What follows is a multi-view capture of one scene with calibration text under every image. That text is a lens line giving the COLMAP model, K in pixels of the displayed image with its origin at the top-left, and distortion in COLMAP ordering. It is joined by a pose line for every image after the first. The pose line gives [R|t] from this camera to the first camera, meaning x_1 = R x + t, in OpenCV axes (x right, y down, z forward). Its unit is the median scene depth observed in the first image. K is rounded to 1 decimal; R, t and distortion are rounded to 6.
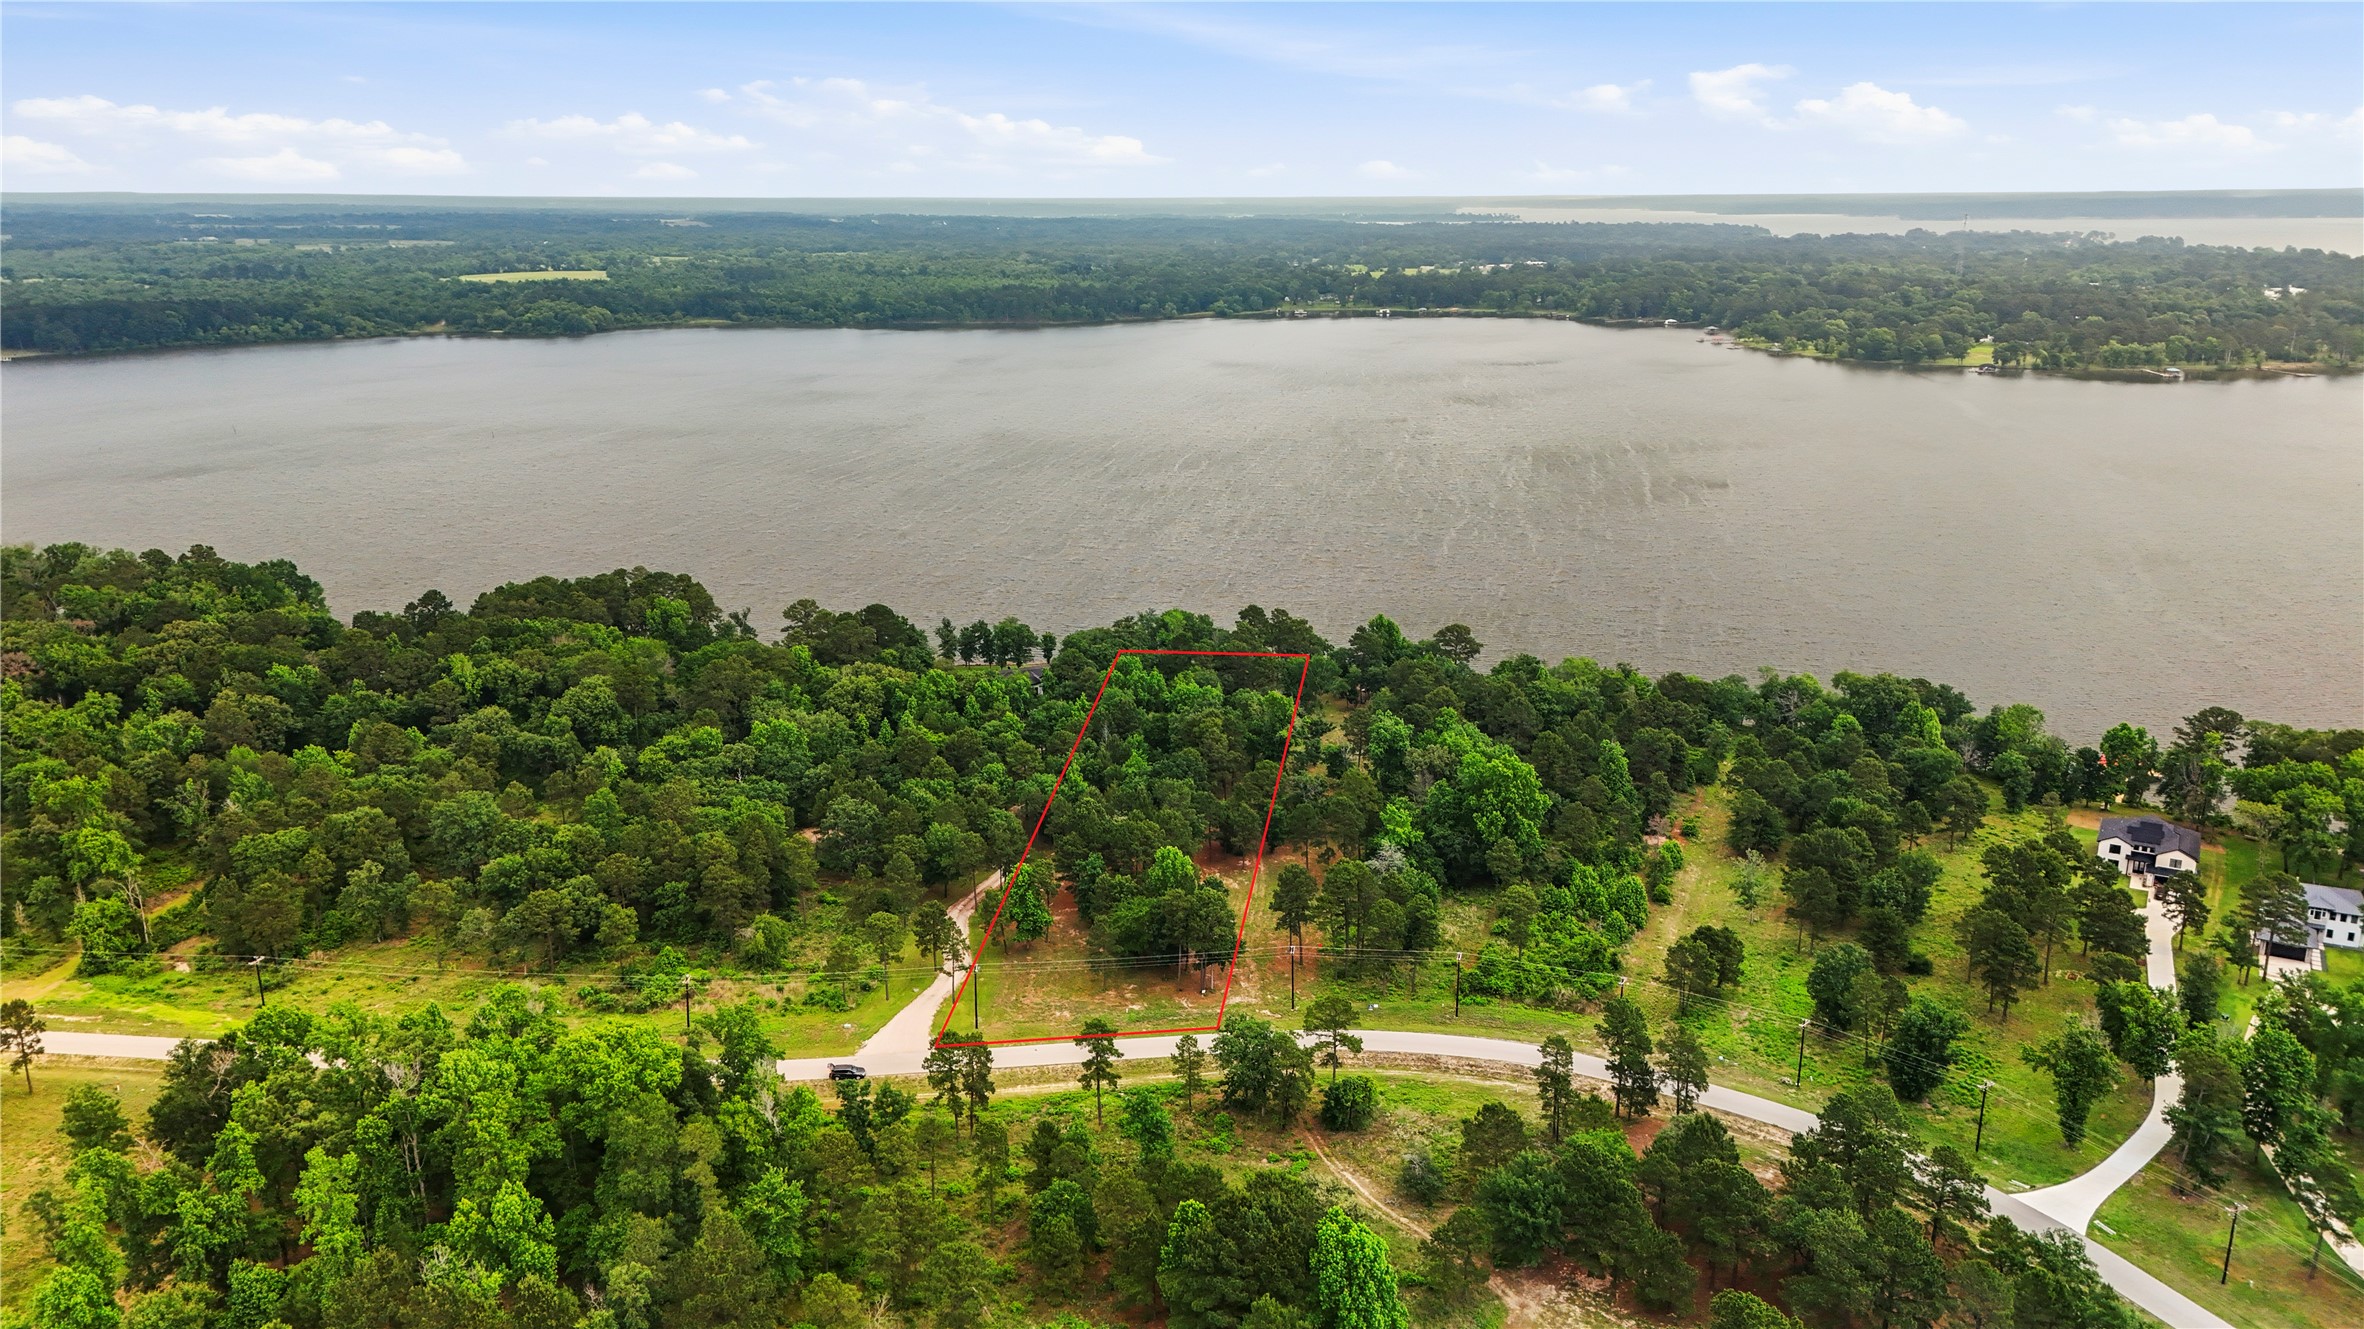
lens RADIAL K [[1704.3, 0, 1182.0], [0, 1704.3, 664.5], [0, 0, 1]] dist [0.077893, -0.088568]
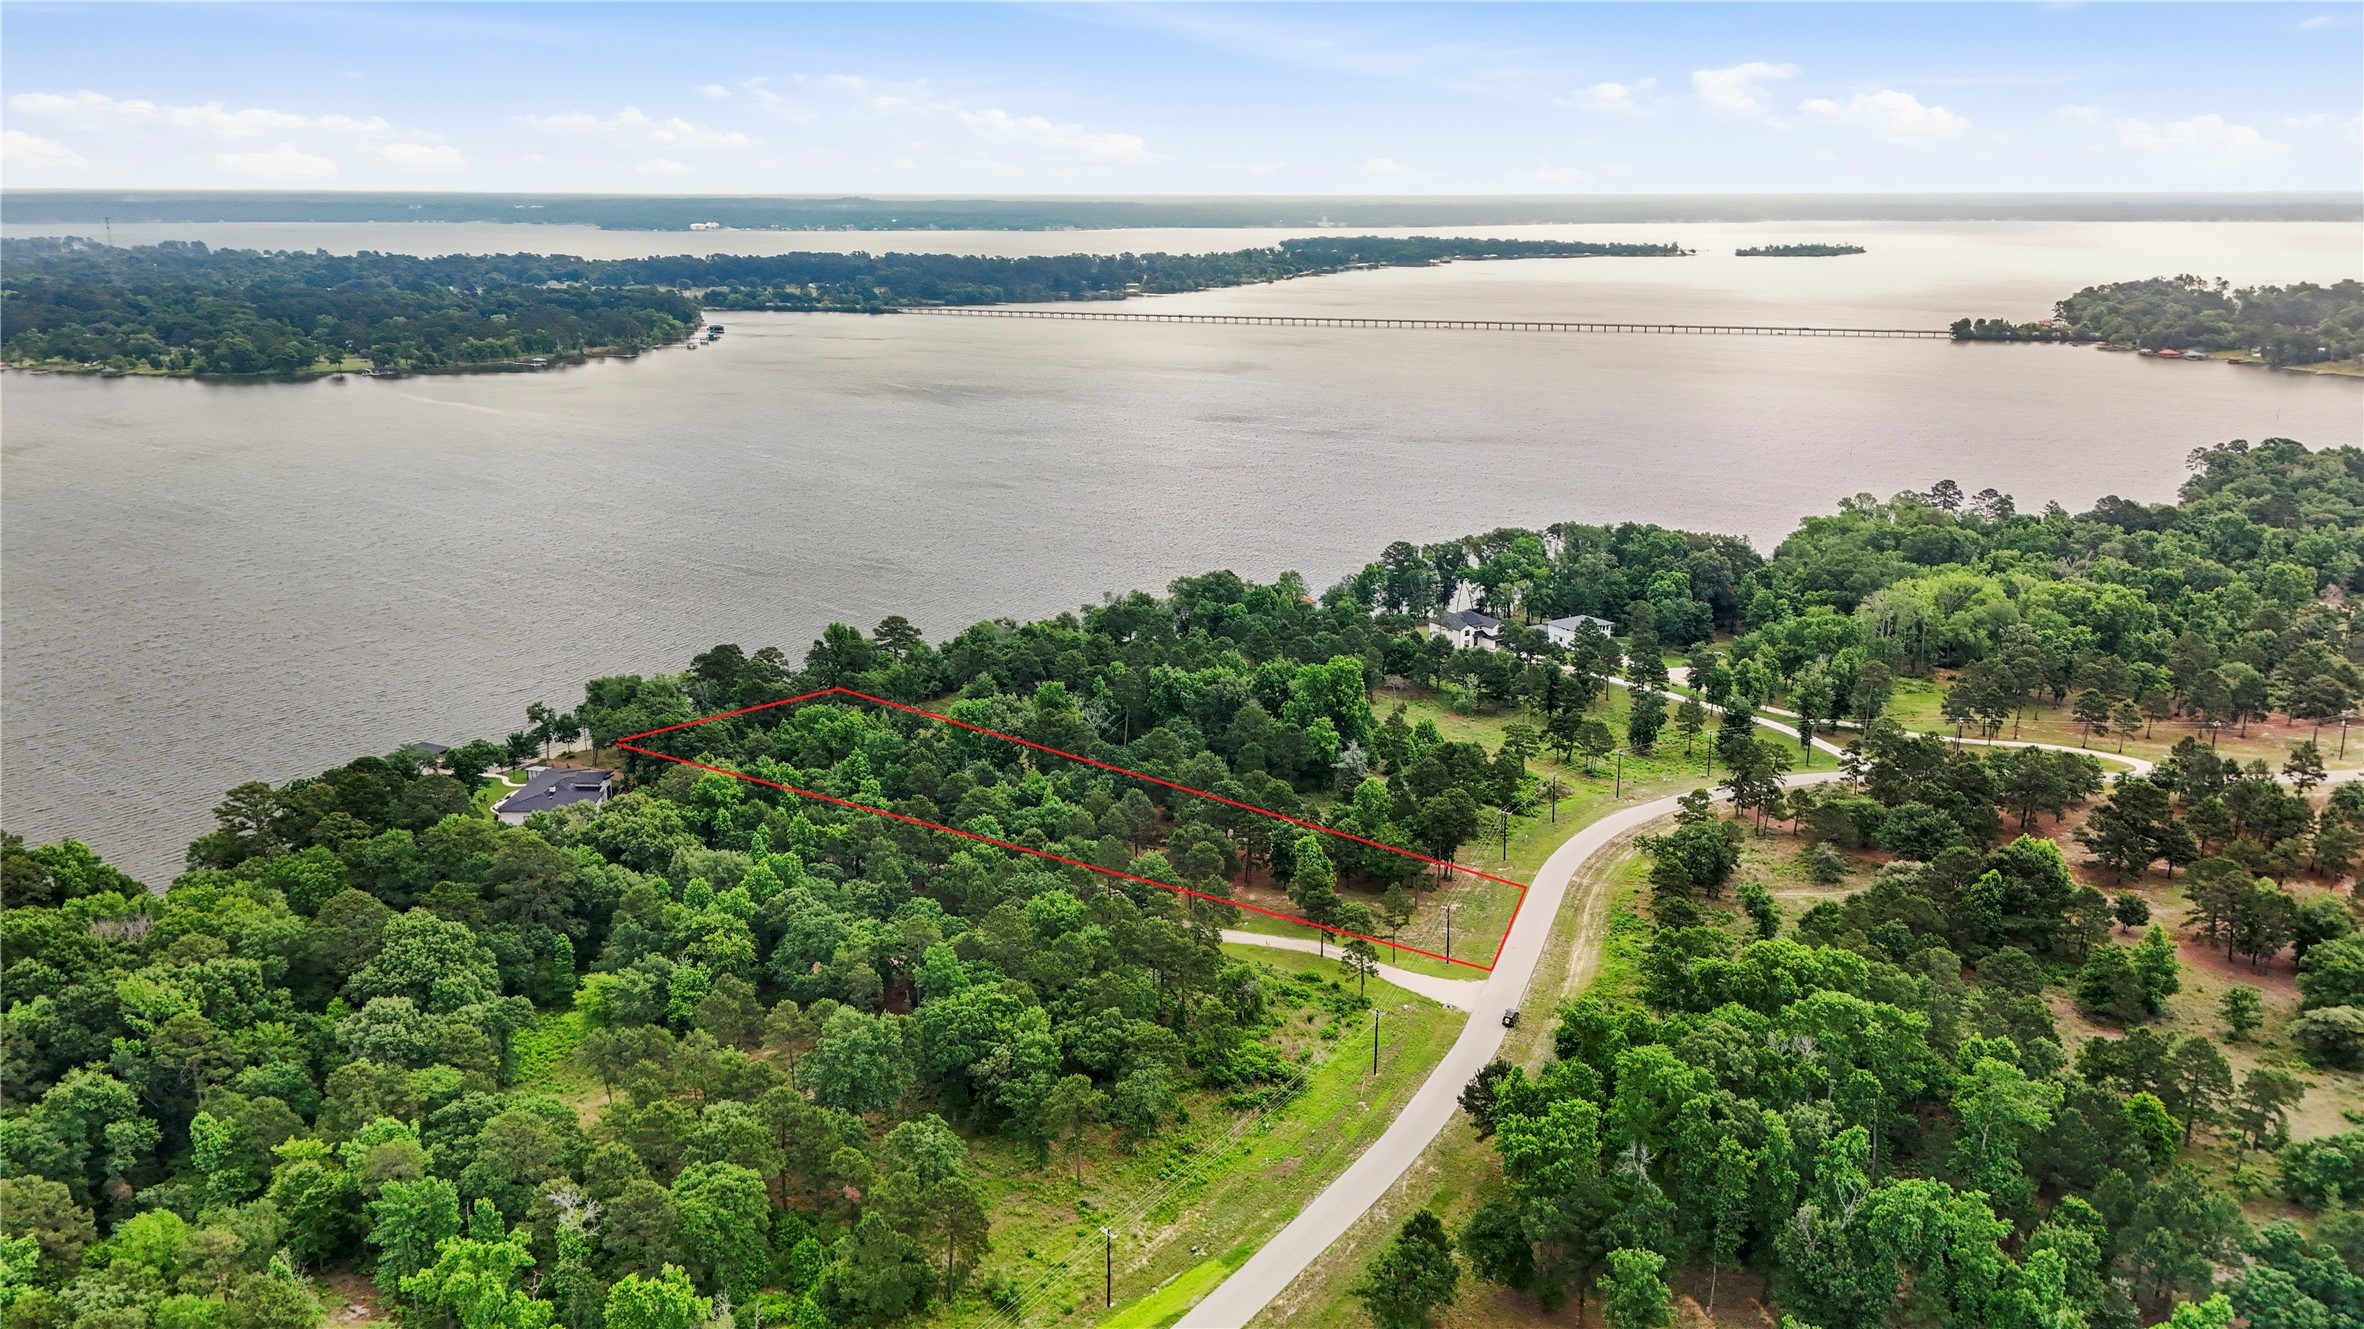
lens RADIAL K [[1704.3, 0, 1182.0], [0, 1704.3, 664.5], [0, 0, 1]] dist [0.077893, -0.088568]
pose [[0.460436, -0.228372, 0.857814, -0.210670], [0.230101, 0.964016, 0.133138, -0.030159], [-0.857352, 0.136082, 0.496416, 0.110781]]
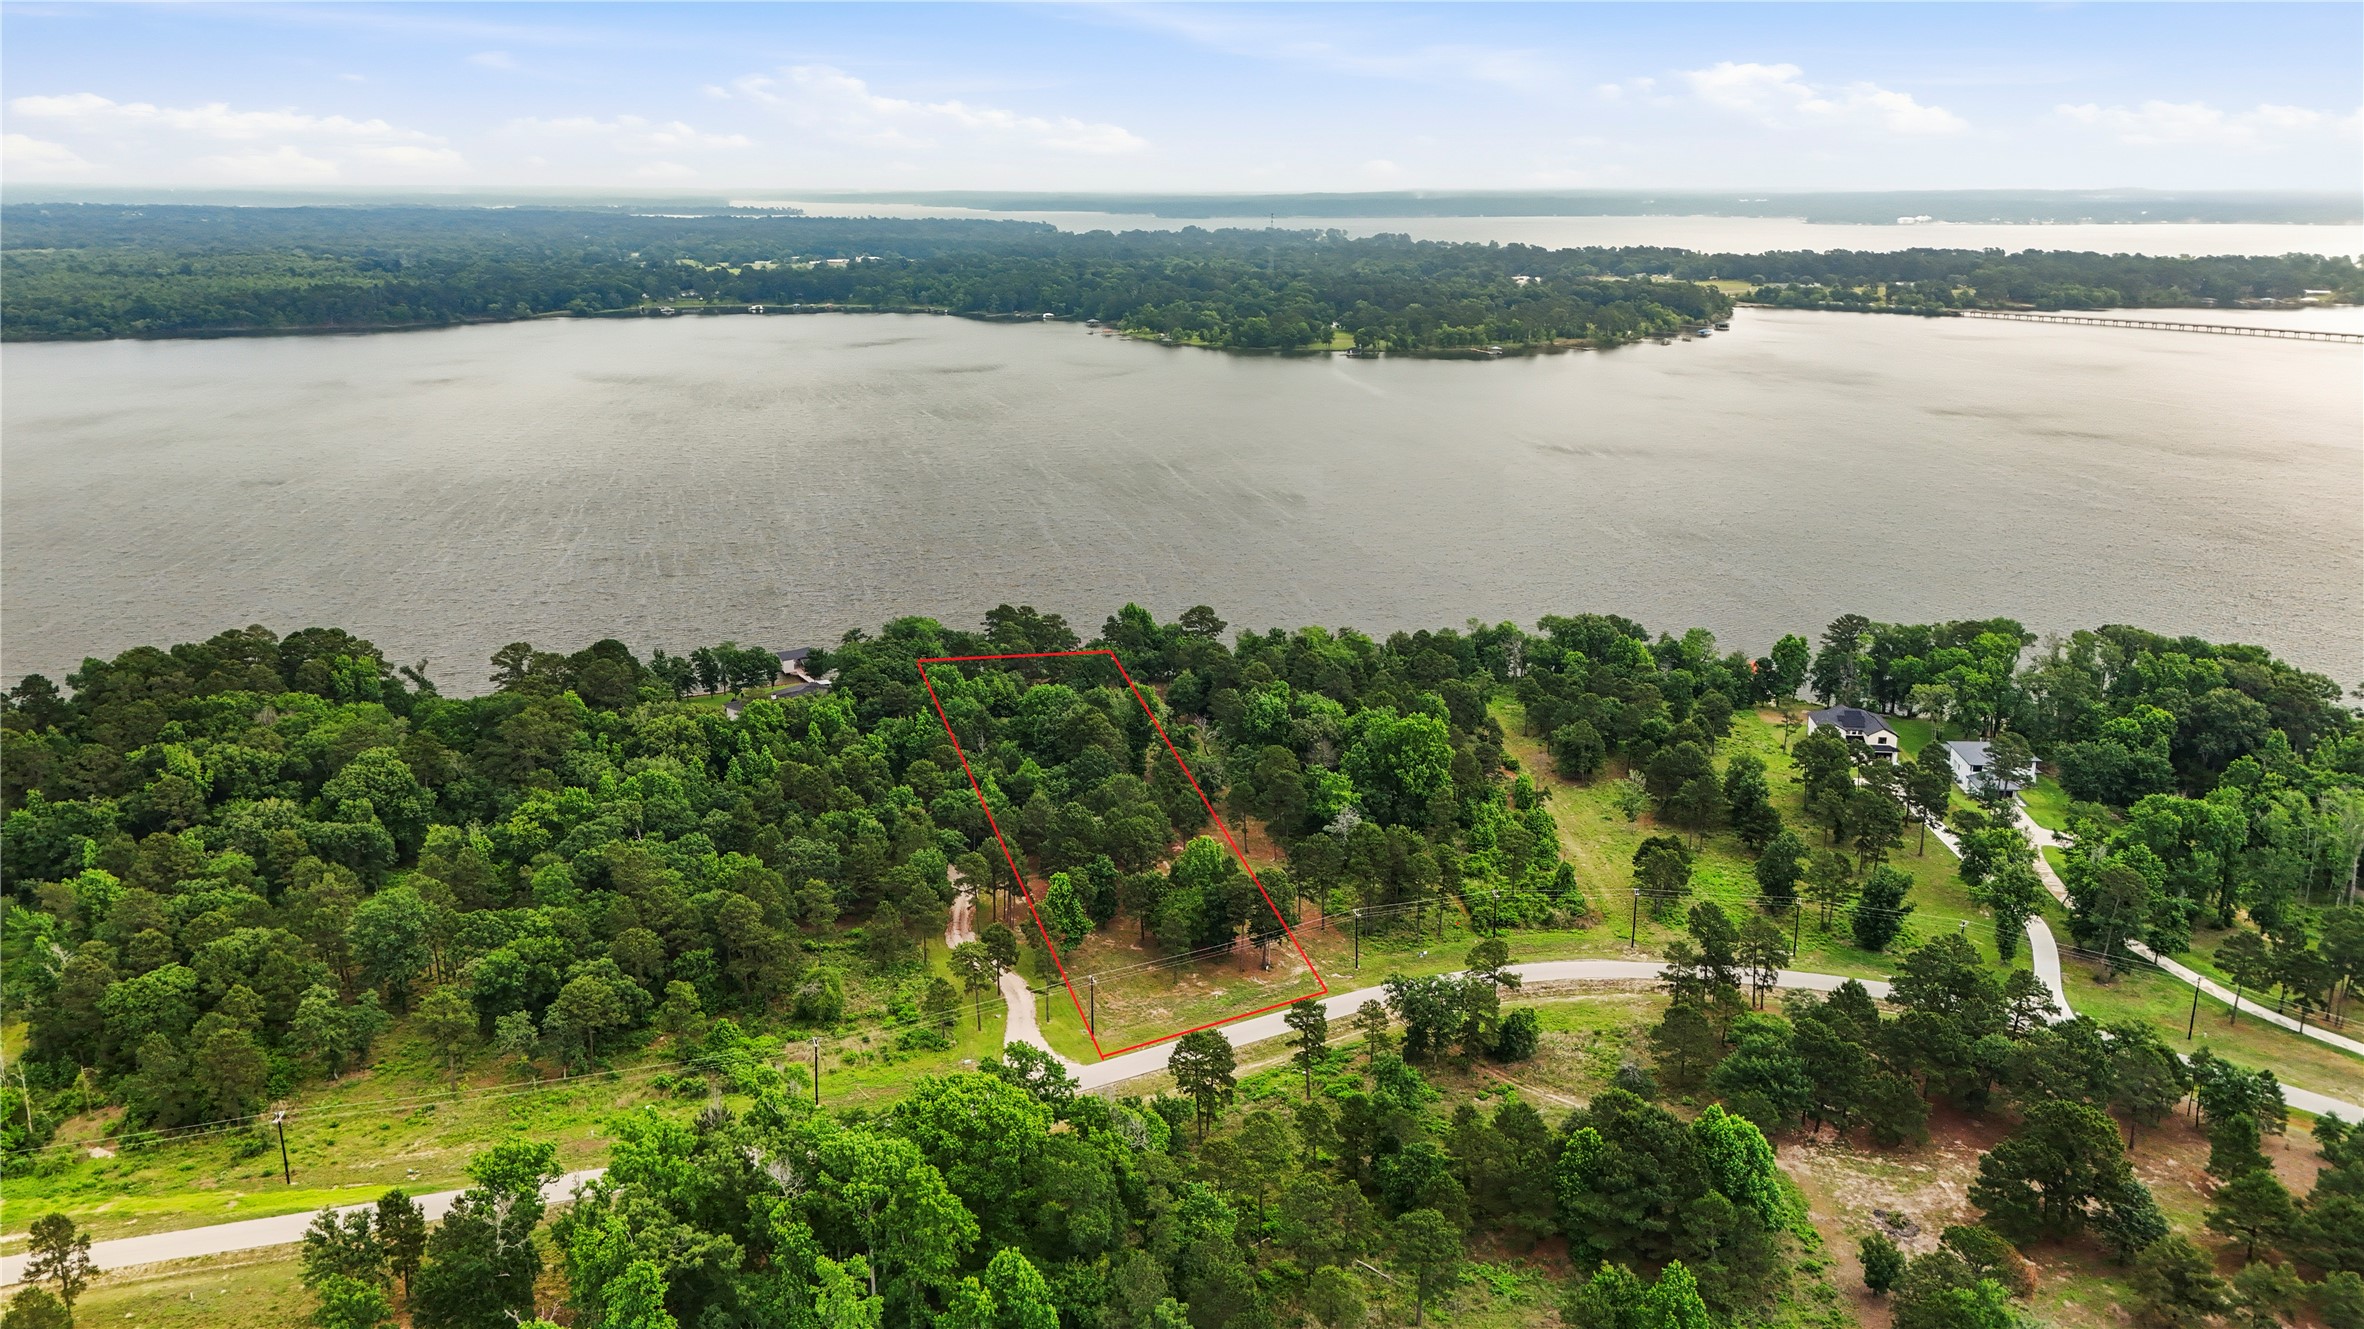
lens RADIAL K [[1704.3, 0, 1182.0], [0, 1704.3, 664.5], [0, 0, 1]] dist [0.077893, -0.088568]
pose [[0.917540, -0.101148, 0.384565, -0.083664], [0.099922, 0.994724, 0.023226, -0.004280], [-0.384886, 0.017116, 0.922806, 0.011107]]
